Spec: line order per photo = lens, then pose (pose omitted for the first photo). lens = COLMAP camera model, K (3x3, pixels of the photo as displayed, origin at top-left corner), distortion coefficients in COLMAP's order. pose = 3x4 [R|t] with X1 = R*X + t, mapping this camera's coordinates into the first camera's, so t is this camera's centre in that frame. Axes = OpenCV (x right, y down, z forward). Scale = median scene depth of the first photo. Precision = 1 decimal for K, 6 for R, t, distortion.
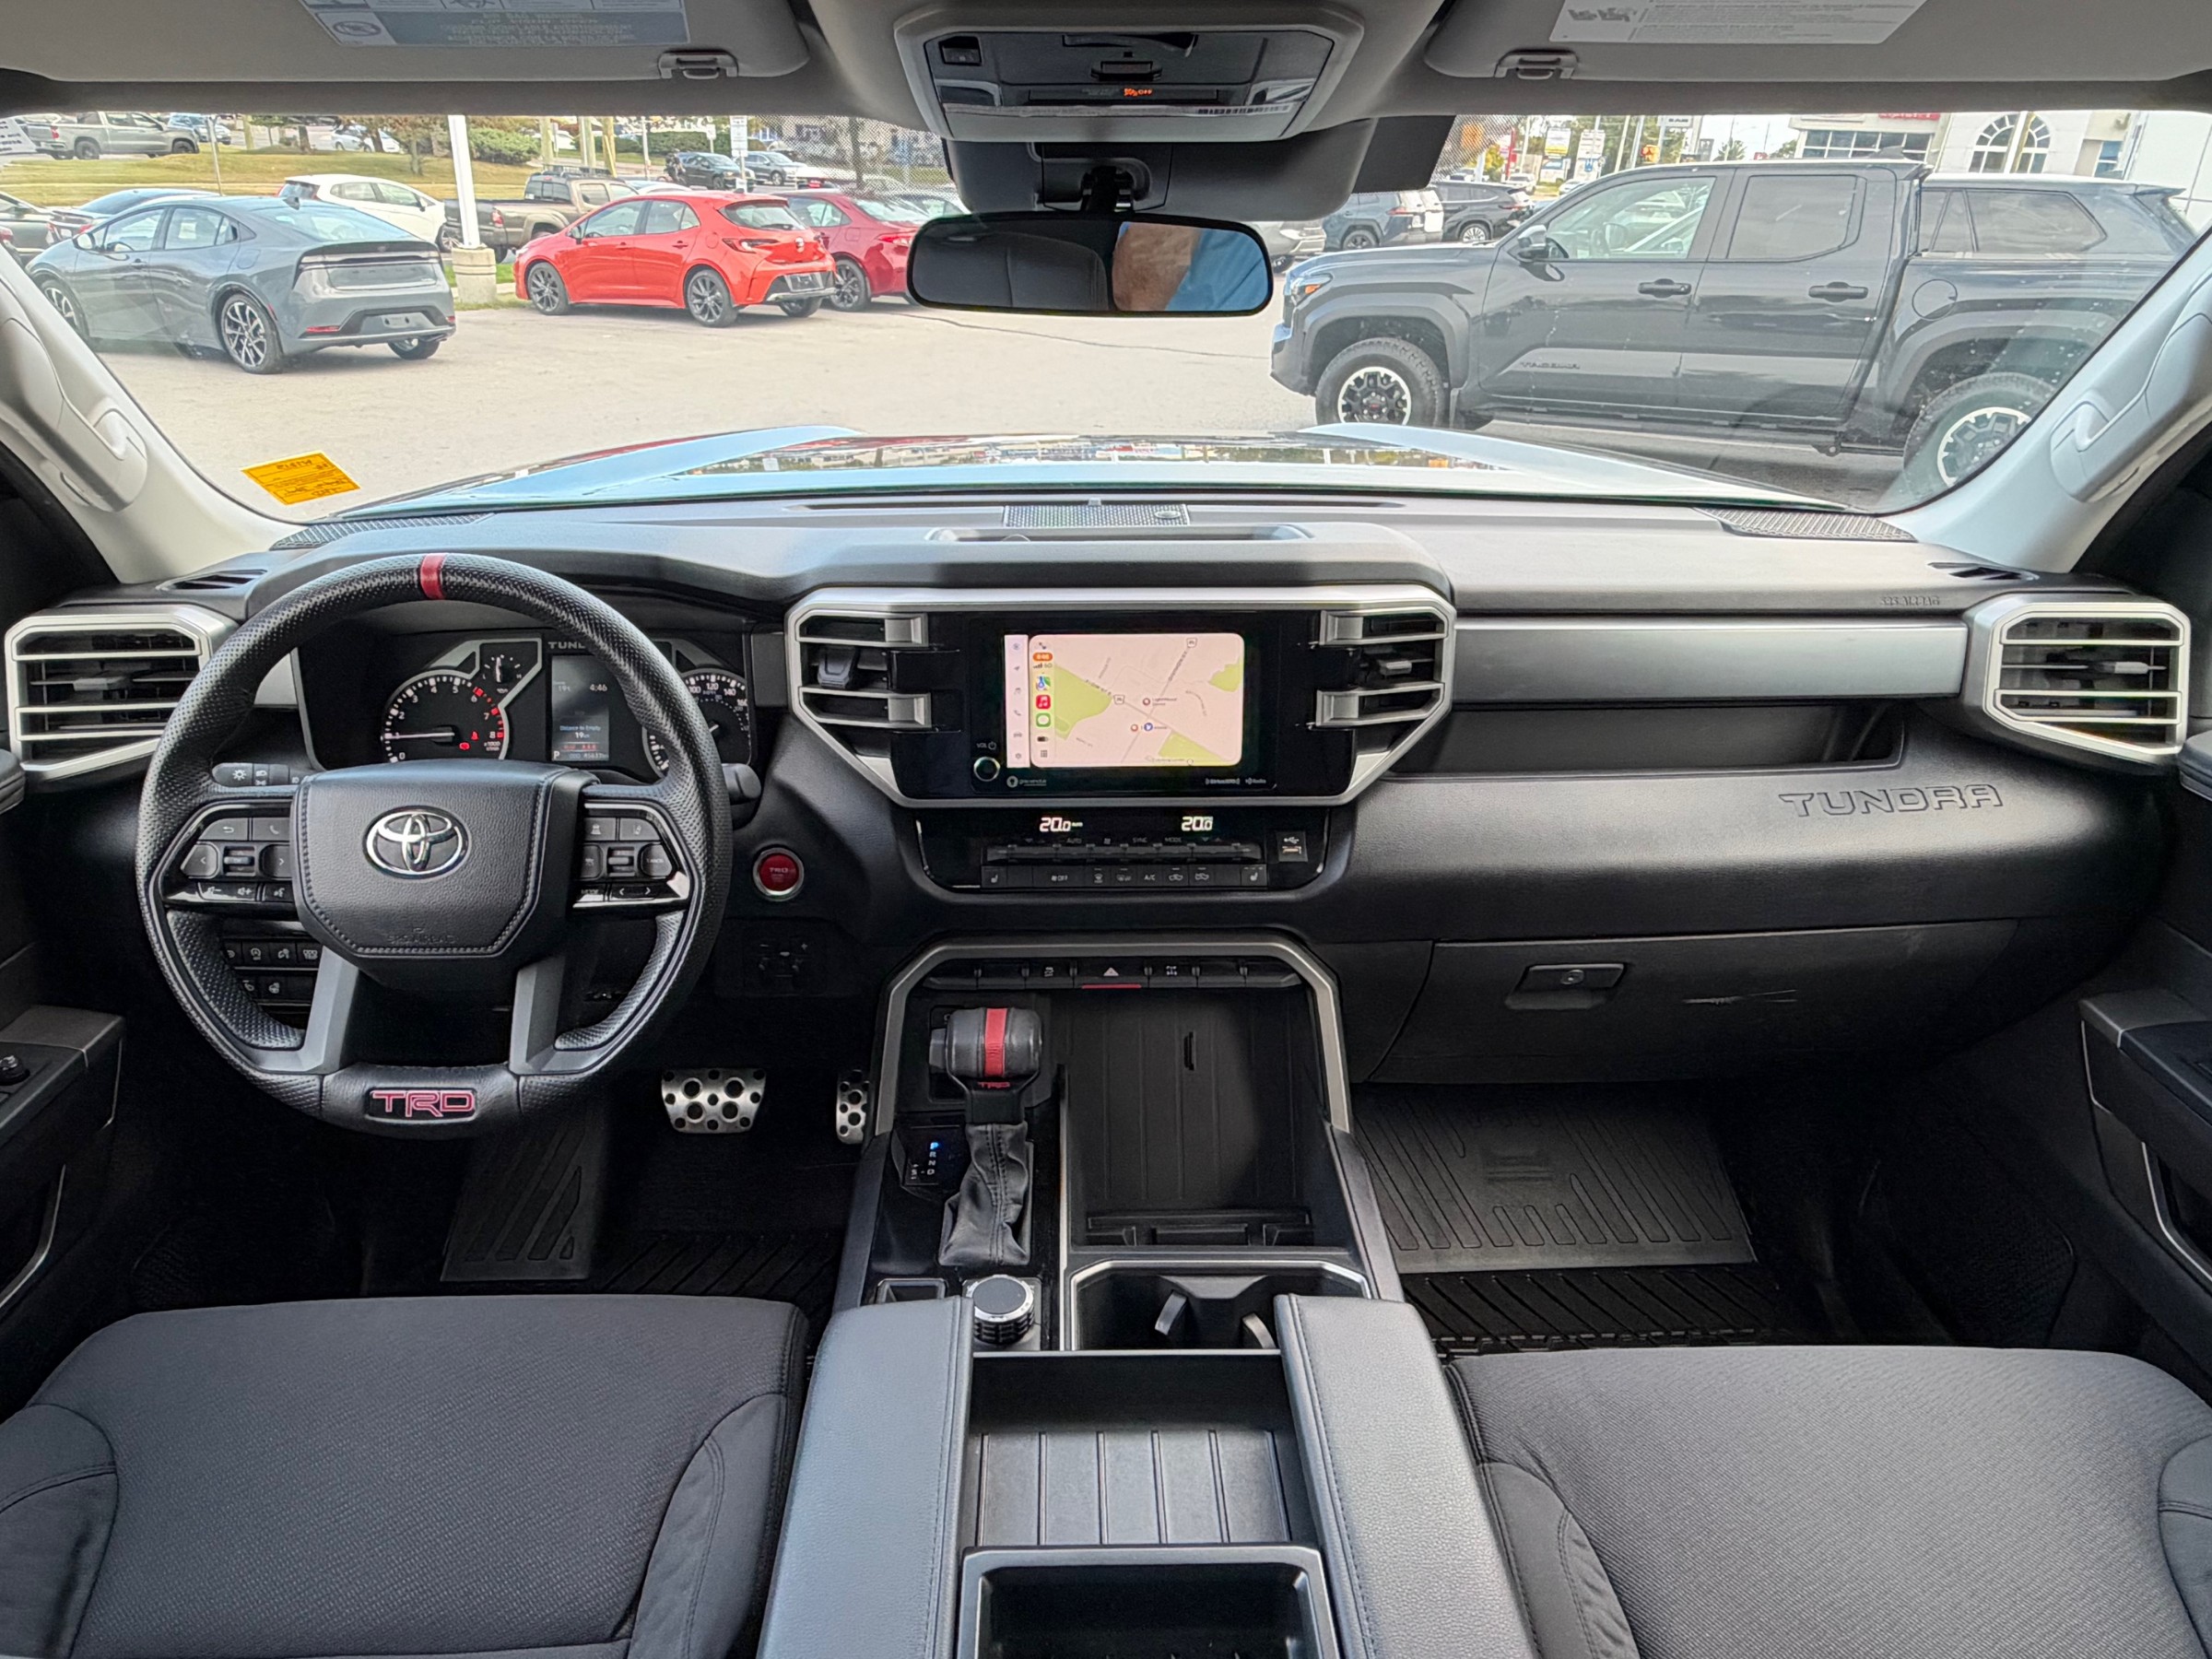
lens RADIAL K [[1481.9, 0, 1106.0], [0, 1481.9, 829.5], [0, 0, 1]] dist [0.001277, 0.002749]
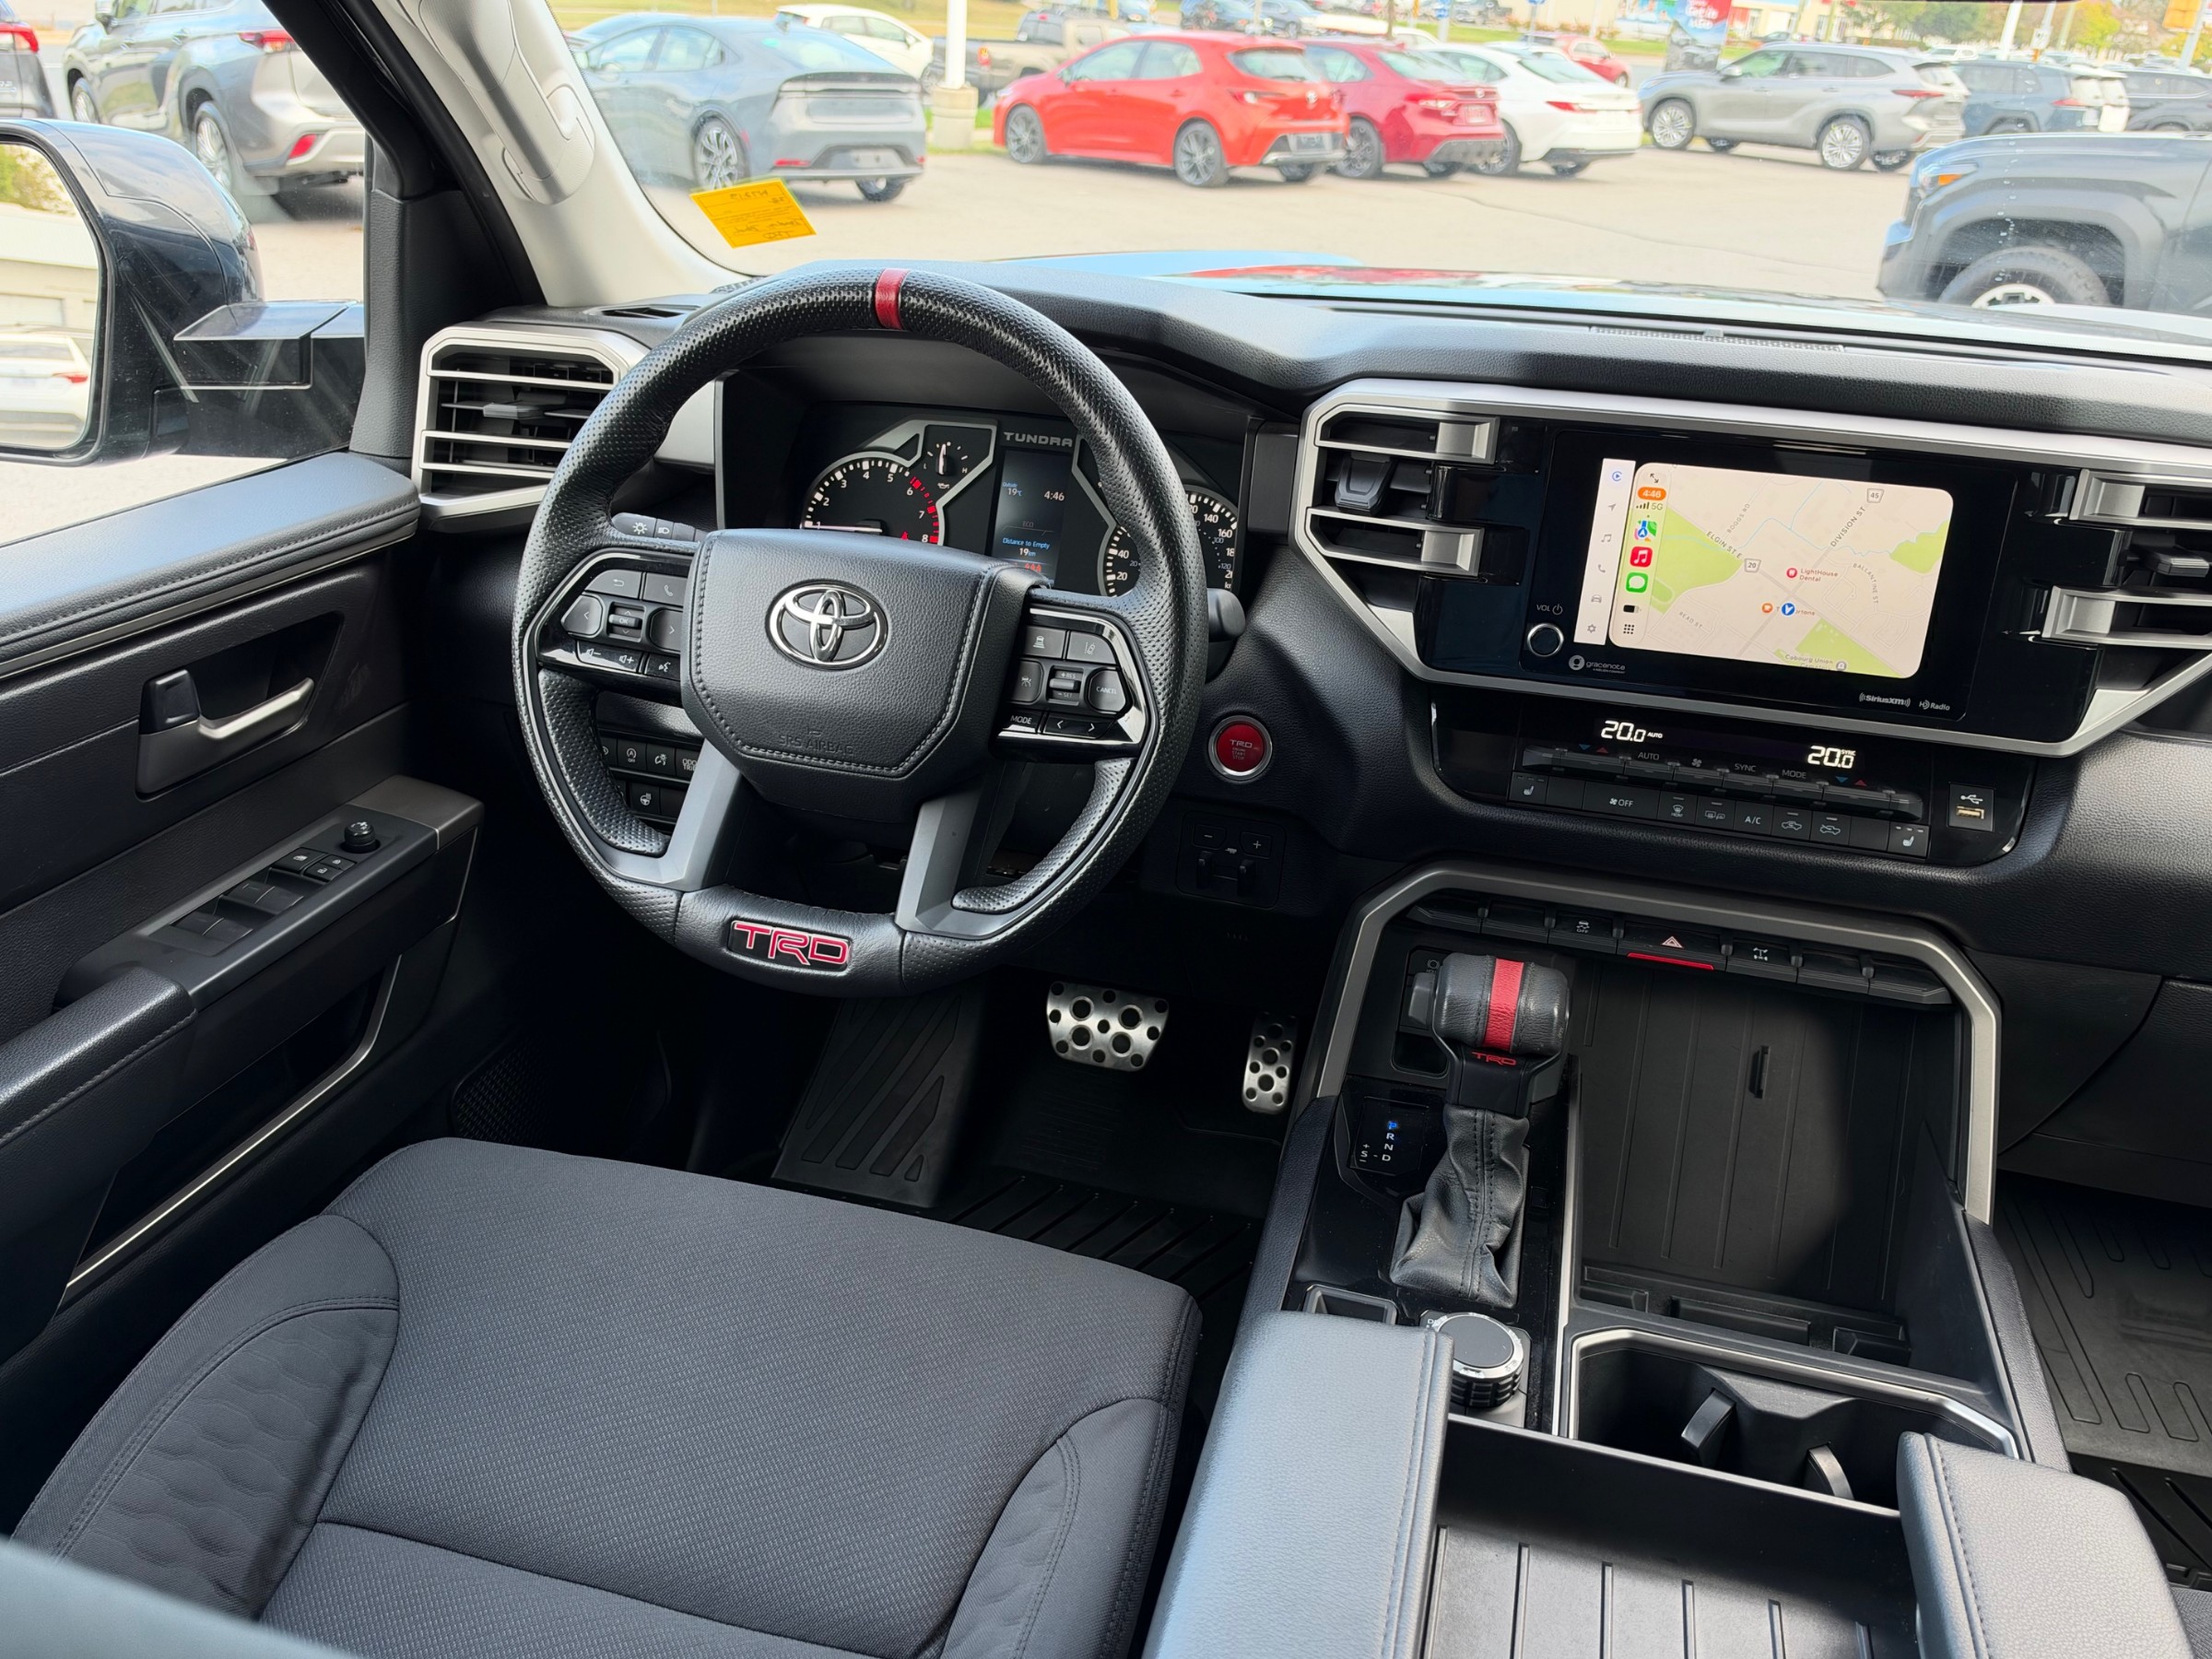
lens RADIAL K [[1686.3, 0, 1140.9], [0, 1686.3, 845.1], [0, 0, 1]] dist [0.156188, -0.381869]
pose [[0.959990, 0.156541, -0.232193, -0.060341], [-0.149776, 0.987621, 0.046596, 0.050456], [0.236613, -0.009955, 0.971553, 0.125939]]
